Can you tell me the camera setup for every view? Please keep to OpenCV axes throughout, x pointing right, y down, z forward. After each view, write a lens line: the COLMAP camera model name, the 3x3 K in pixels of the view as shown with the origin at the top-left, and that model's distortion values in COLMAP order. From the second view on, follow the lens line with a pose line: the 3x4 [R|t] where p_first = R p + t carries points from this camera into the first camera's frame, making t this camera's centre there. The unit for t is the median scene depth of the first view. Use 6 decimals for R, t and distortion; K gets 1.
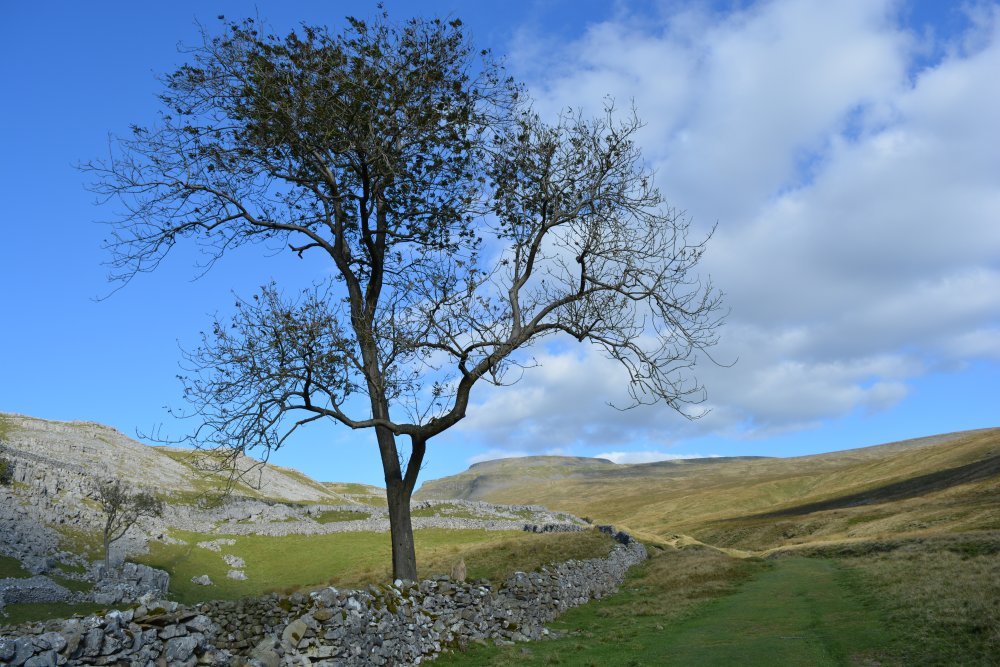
lens RADIAL K [[804.7, 0, 500.0], [0, 804.7, 333.5], [0, 0, 1]] dist [-0.096995, 0.009589]
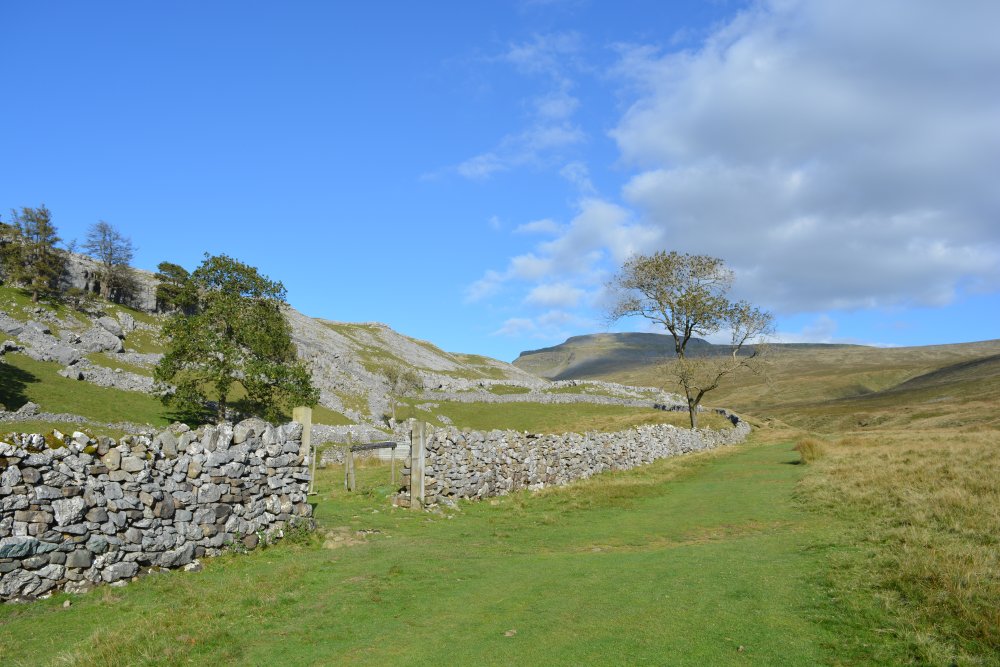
lens RADIAL K [[804.7, 0, 500.0], [0, 804.7, 333.5], [0, 0, 1]] dist [-0.096995, 0.009589]
pose [[0.992210, 0.047937, -0.114982, -0.024975], [-0.029027, 0.986557, 0.160820, -0.028163], [0.121146, -0.156229, 0.980263, -0.108223]]
